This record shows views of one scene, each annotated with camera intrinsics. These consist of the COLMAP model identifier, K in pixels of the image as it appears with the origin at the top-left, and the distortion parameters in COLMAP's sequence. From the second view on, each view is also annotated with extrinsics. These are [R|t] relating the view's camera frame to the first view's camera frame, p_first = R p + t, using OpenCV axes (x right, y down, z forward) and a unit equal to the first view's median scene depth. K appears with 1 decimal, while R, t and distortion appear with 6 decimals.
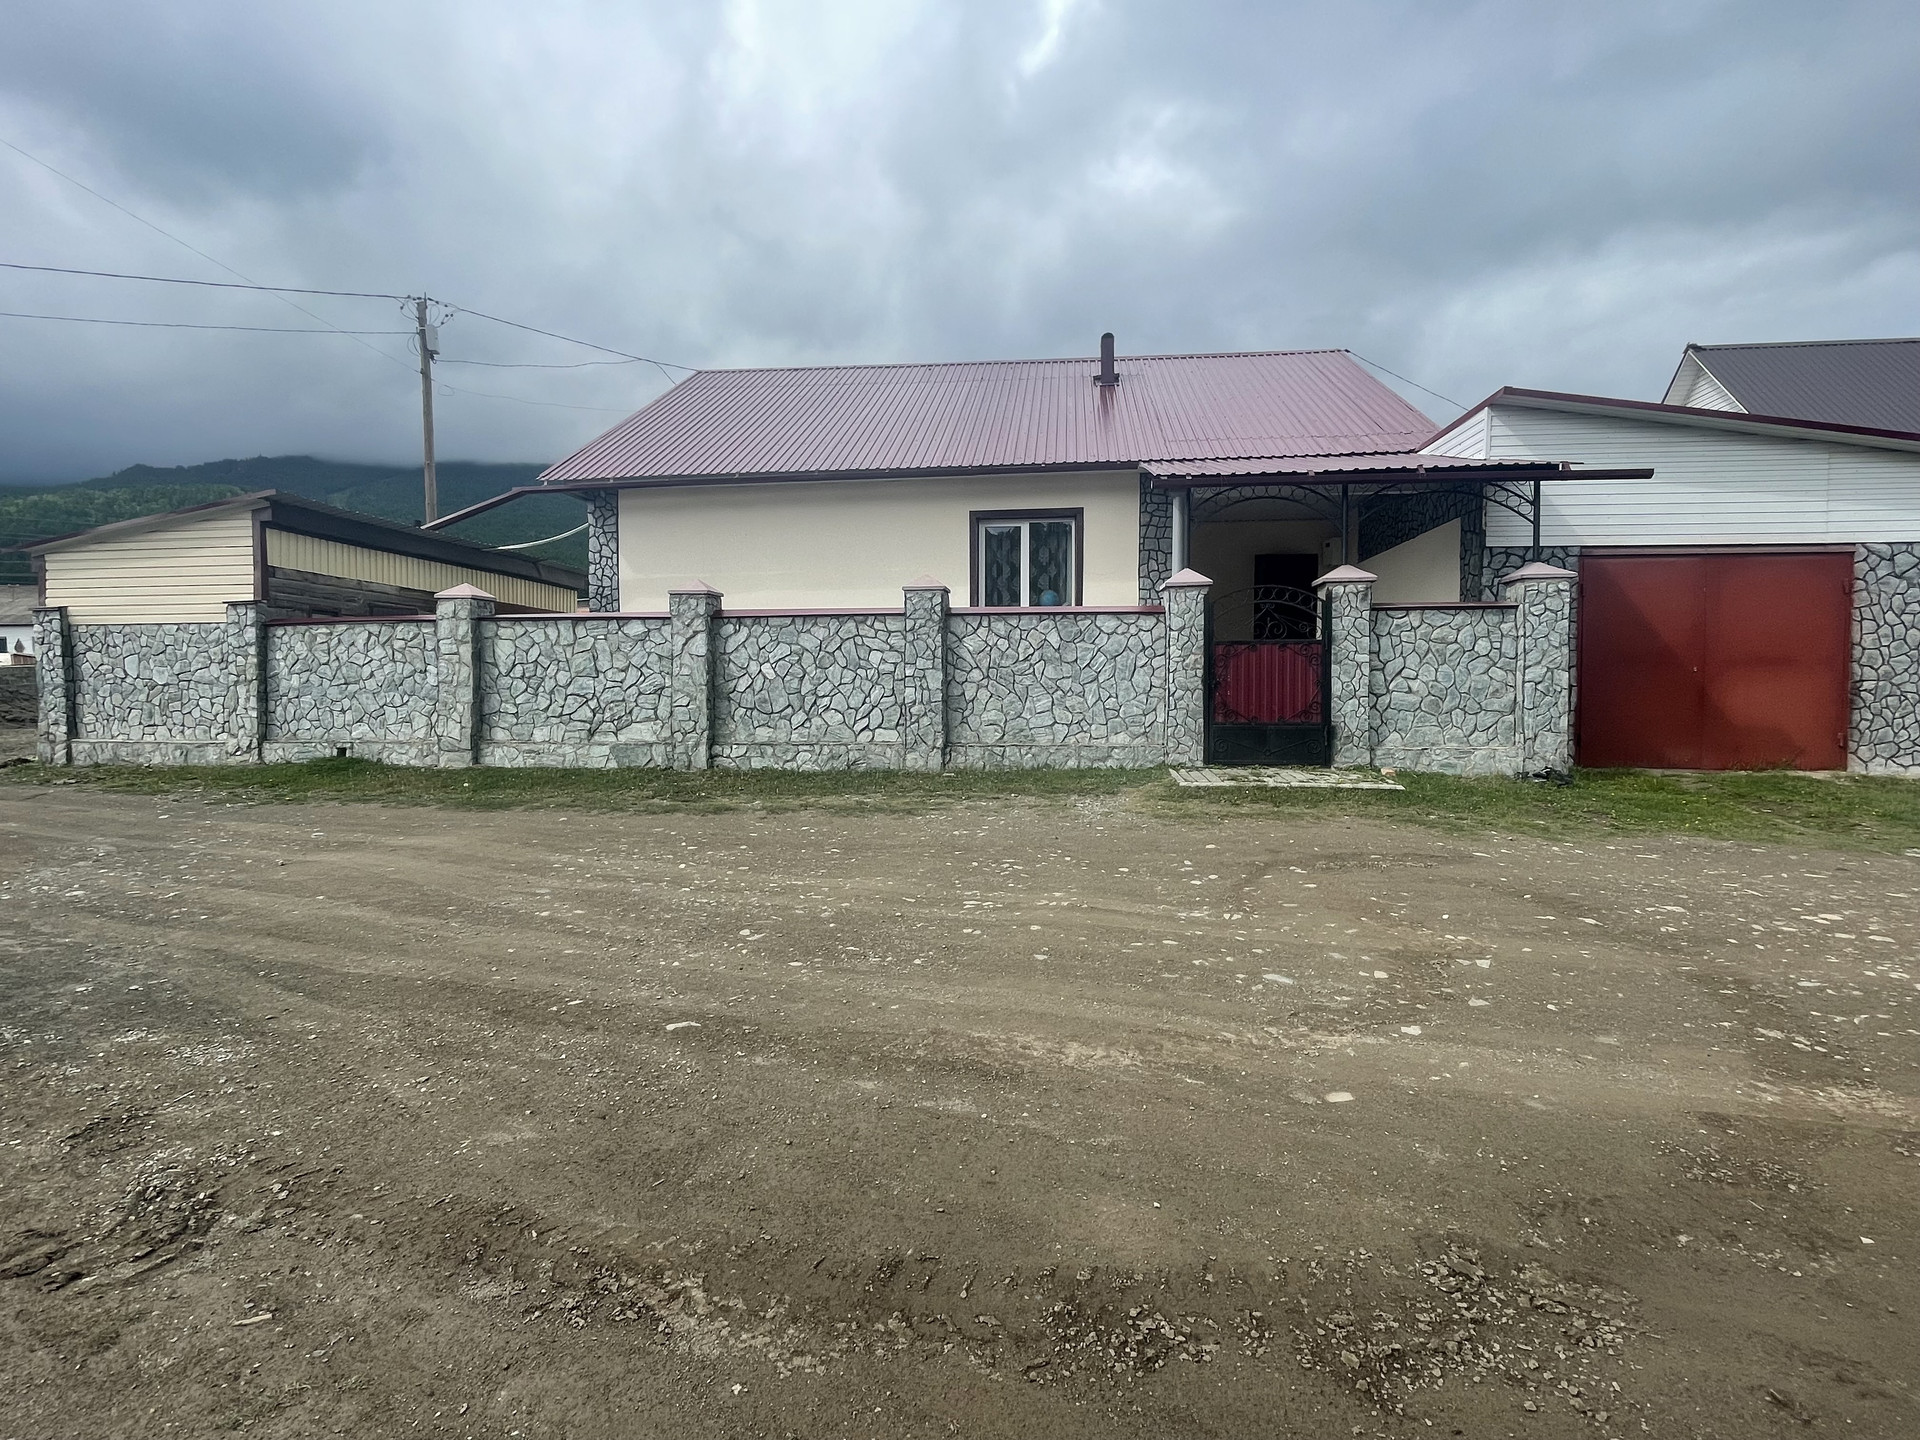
lens RADIAL K [[898.3, 0, 960.9], [0, 898.3, 716.1], [0, 0, 1]] dist [0.000451, -0.000157]
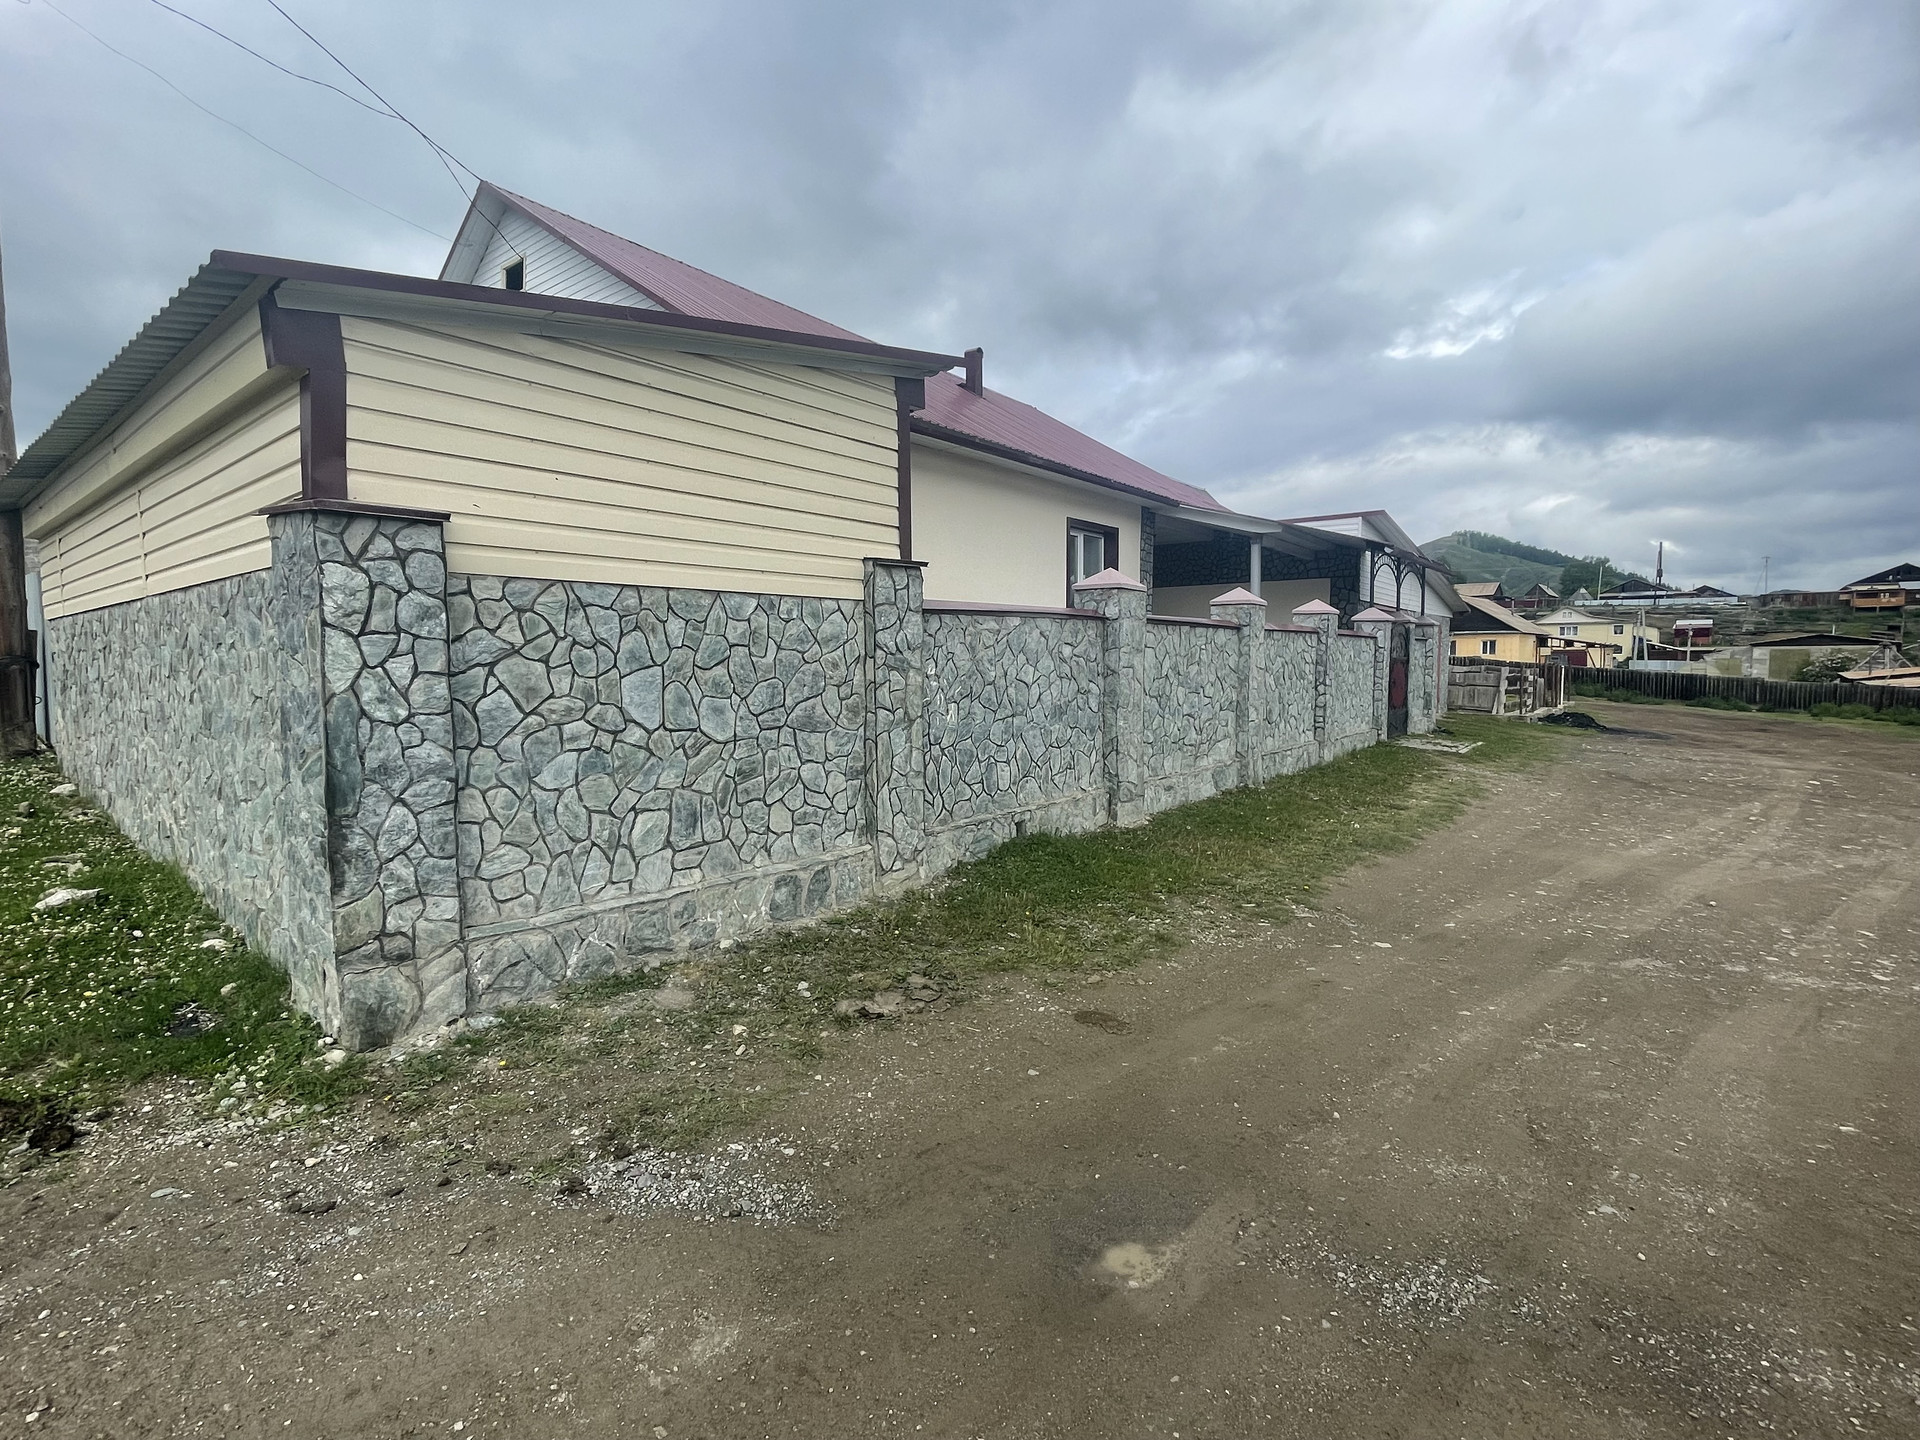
lens RADIAL K [[898.3, 0, 958.0], [0, 898.3, 720.1], [0, 0, 1]] dist [0.000451, -0.000157]
pose [[0.528915, -0.056897, 0.846765, -1.299431], [0.025304, 0.998364, 0.051278, -0.069185], [-0.848297, -0.005696, 0.529490, 0.763277]]
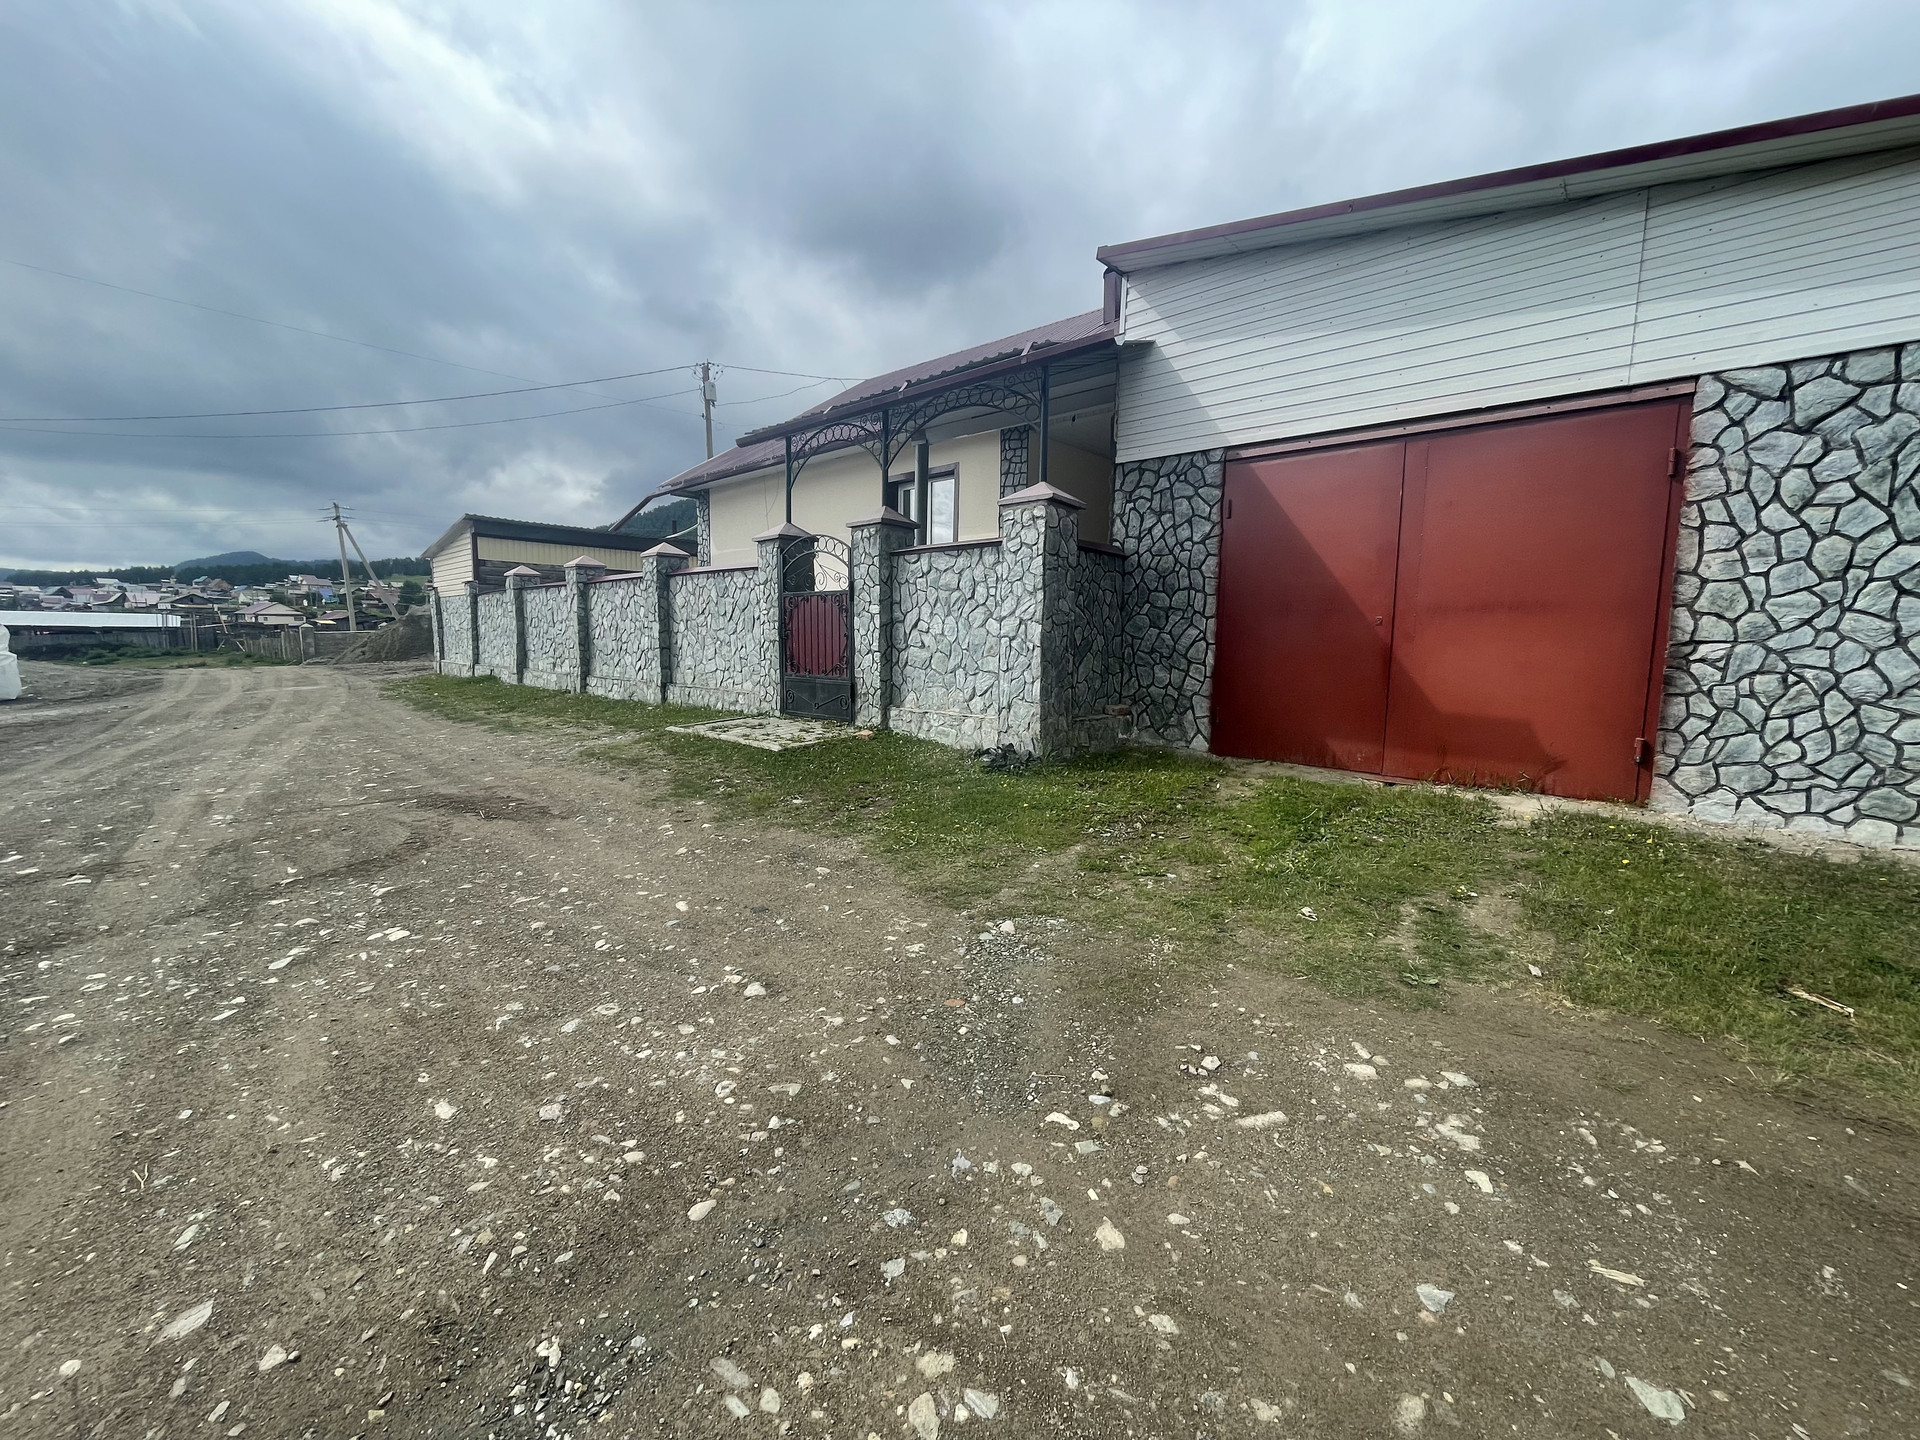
lens RADIAL K [[767.0, 0, 960.8], [0, 767.0, 717.9], [0, 0, 1]] dist [-0.000551, -0.000075]
pose [[0.816205, 0.071111, -0.573369, 0.914296], [-0.028729, 0.996164, 0.082650, -0.020043], [0.577047, -0.050986, 0.815118, 0.383105]]
